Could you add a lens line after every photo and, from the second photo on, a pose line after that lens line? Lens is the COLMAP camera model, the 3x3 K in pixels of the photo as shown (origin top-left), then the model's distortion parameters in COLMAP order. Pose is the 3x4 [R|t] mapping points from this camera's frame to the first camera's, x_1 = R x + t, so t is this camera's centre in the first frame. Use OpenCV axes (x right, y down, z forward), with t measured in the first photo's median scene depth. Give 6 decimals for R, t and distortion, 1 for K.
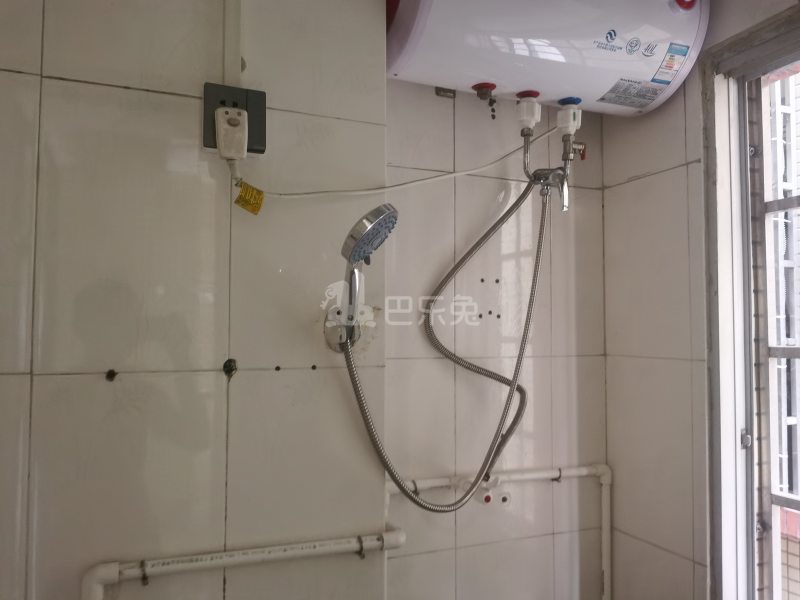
lens RADIAL K [[621.1, 0, 400.5], [0, 621.1, 298.8], [0, 0, 1]] dist [0.029472, -0.060279]
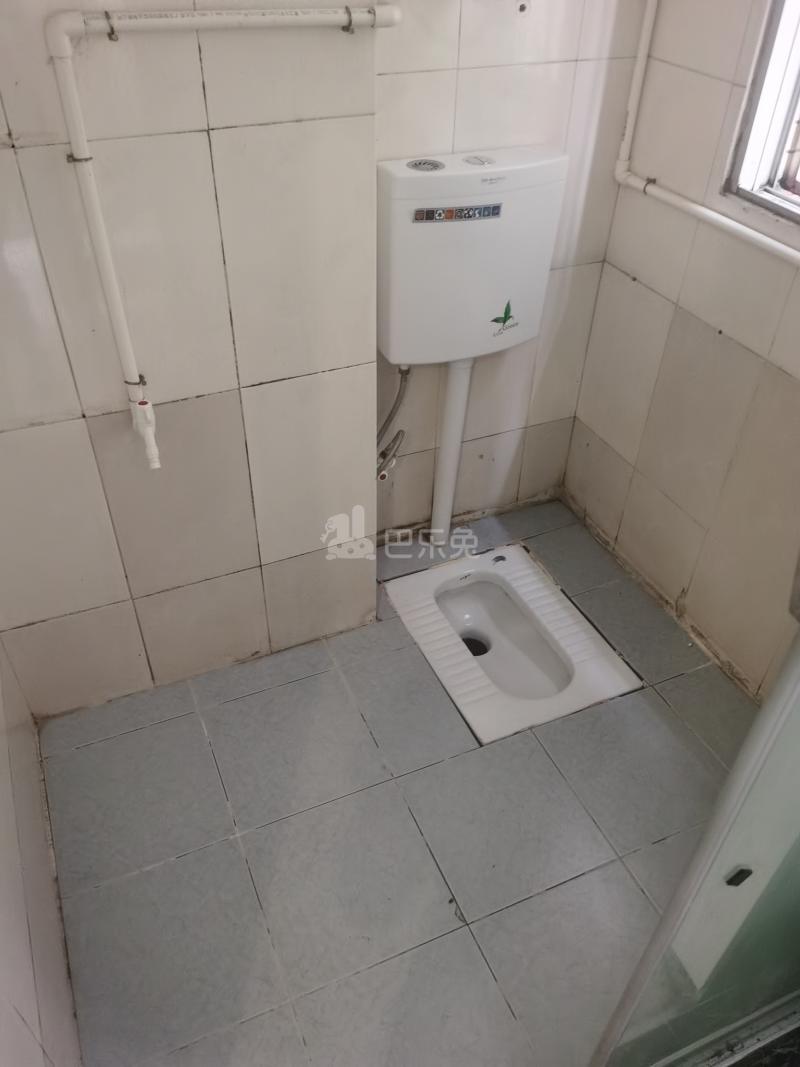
lens RADIAL K [[828.4, 0, 400.5], [0, 828.4, 539.5], [0, 0, 1]] dist [0.029472, -0.060279]
pose [[0.999702, -0.005842, 0.023709, -0.024380], [-0.011718, 0.737086, 0.675697, 0.150147], [-0.021423, -0.675773, 0.736798, -0.330424]]
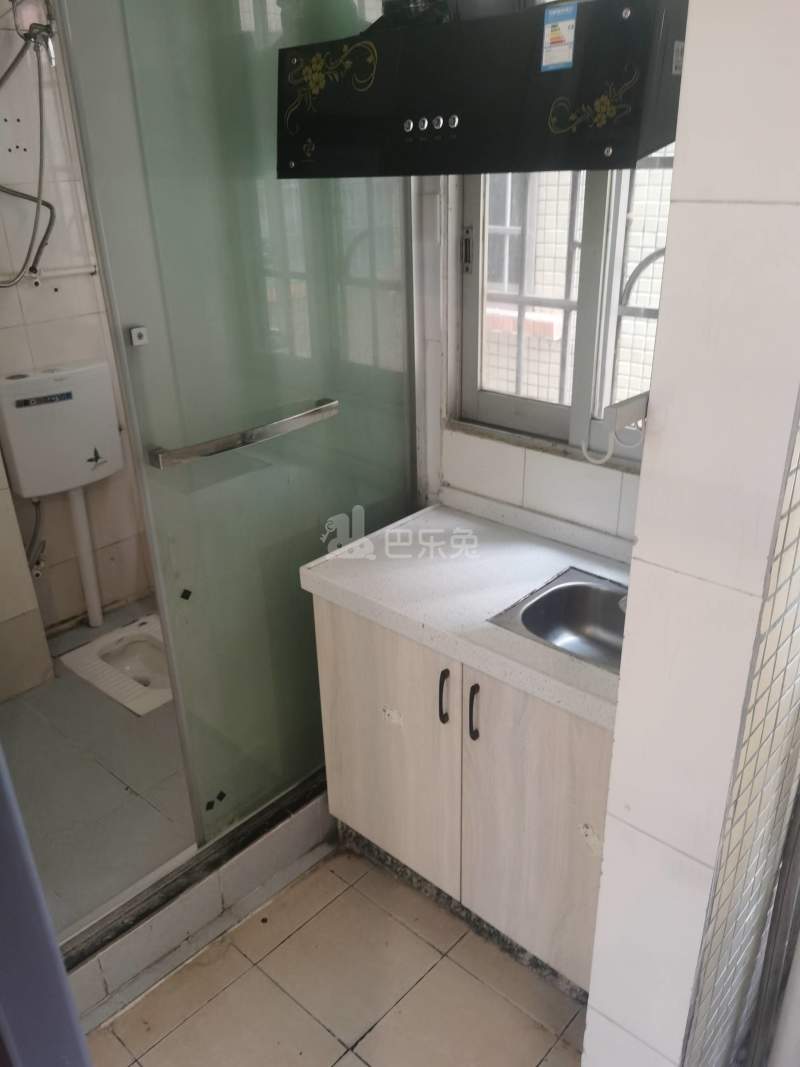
lens RADIAL K [[836.9, 0, 420.2], [0, 836.9, 533.3], [0, 0, 1]] dist [0.056011, -0.066059]
pose [[0.896713, -0.208517, 0.390419, 0.056583], [0.005218, 0.886996, 0.461748, -0.107533], [-0.442582, -0.412018, 0.796469, -1.609152]]
